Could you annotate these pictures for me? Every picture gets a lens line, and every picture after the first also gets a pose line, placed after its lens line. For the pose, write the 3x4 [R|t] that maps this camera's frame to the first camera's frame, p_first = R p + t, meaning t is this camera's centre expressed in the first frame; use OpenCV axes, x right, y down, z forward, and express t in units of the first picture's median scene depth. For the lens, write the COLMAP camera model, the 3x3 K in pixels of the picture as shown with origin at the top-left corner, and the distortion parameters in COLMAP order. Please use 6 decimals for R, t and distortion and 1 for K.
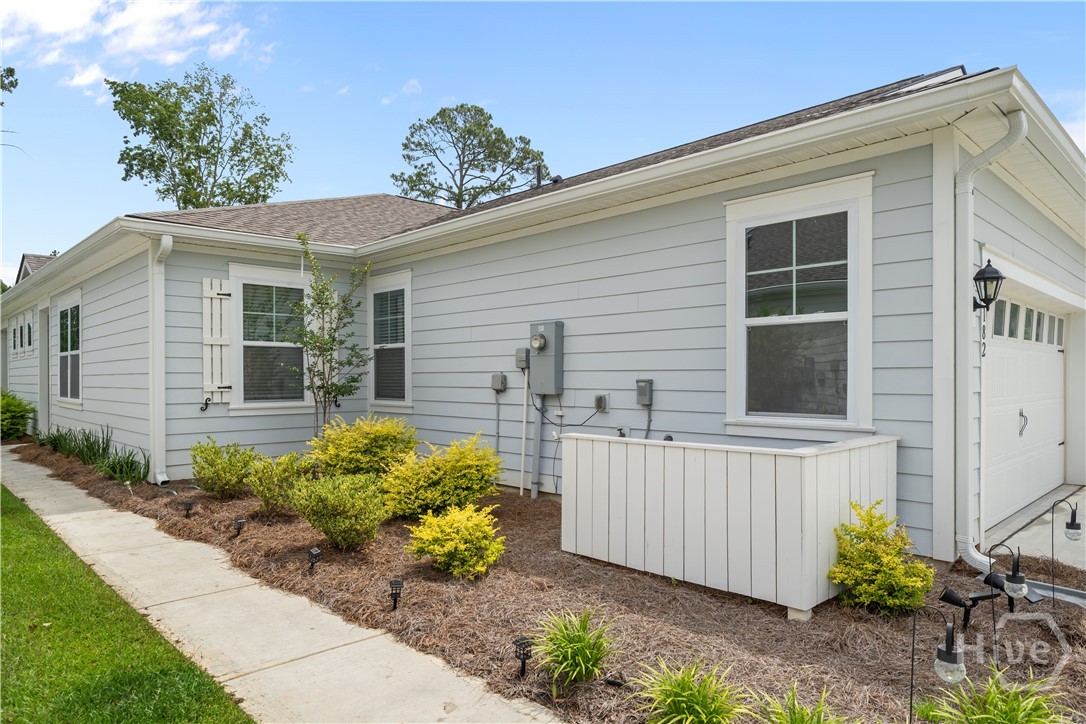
lens RADIAL K [[688.5, 0, 538.4], [0, 688.5, 380.9], [0, 0, 1]] dist [0.004975, 0.002787]
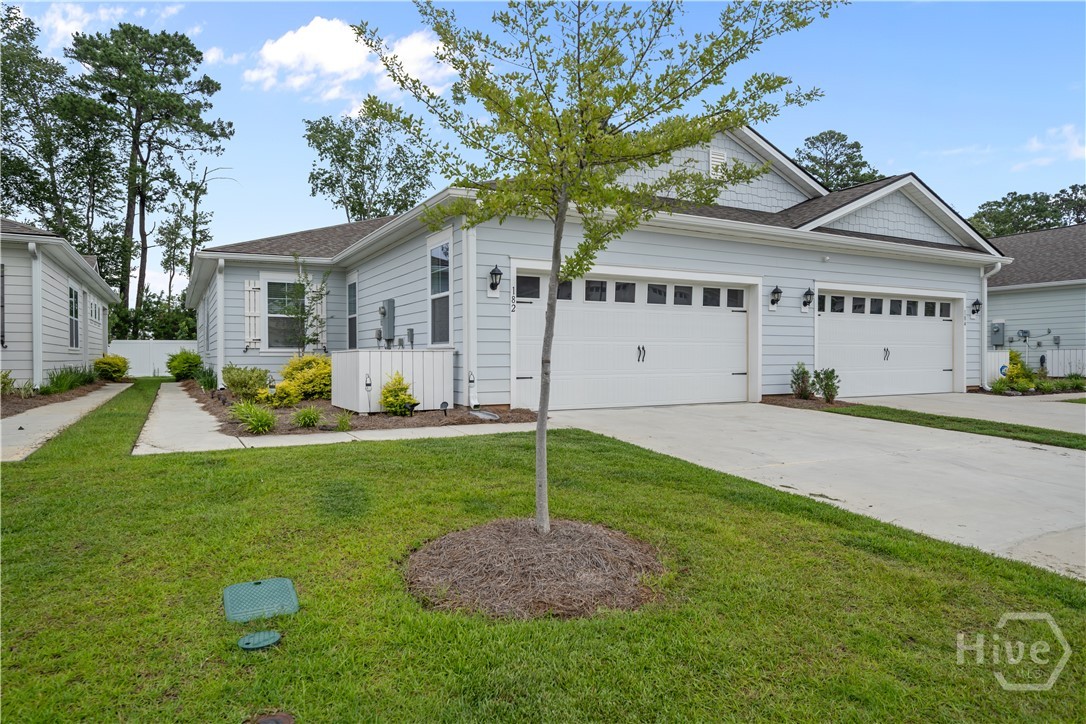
lens RADIAL K [[660.4, 0, 540.8], [0, 660.4, 365.1], [0, 0, 1]] dist [0.001875, 0.000905]
pose [[0.968670, 0.000342, -0.248350, 0.662989], [0.002224, 0.999947, 0.010050, 0.057057], [0.248340, -0.010287, 0.968618, -0.474066]]
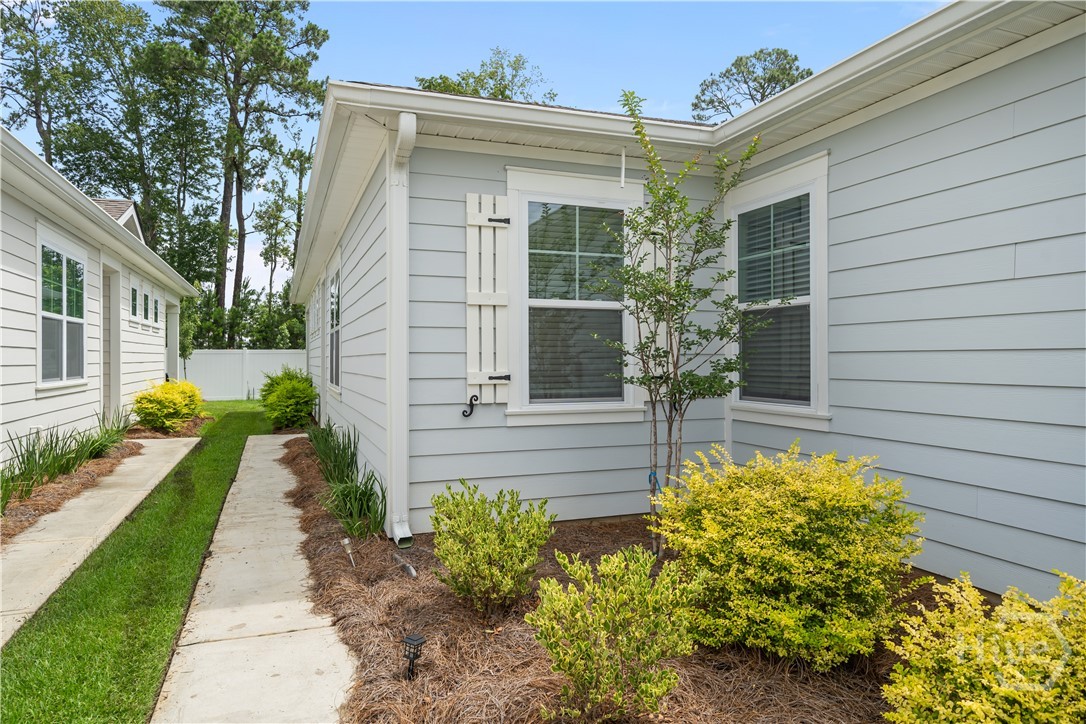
lens RADIAL K [[688.5, 0, 538.4], [0, 688.5, 380.9], [0, 0, 1]] dist [0.004975, 0.002787]
pose [[0.922832, 0.013981, -0.384949, -0.184435], [-0.003756, 0.999620, 0.027301, -0.003625], [0.385185, -0.023749, 0.922534, 0.438049]]
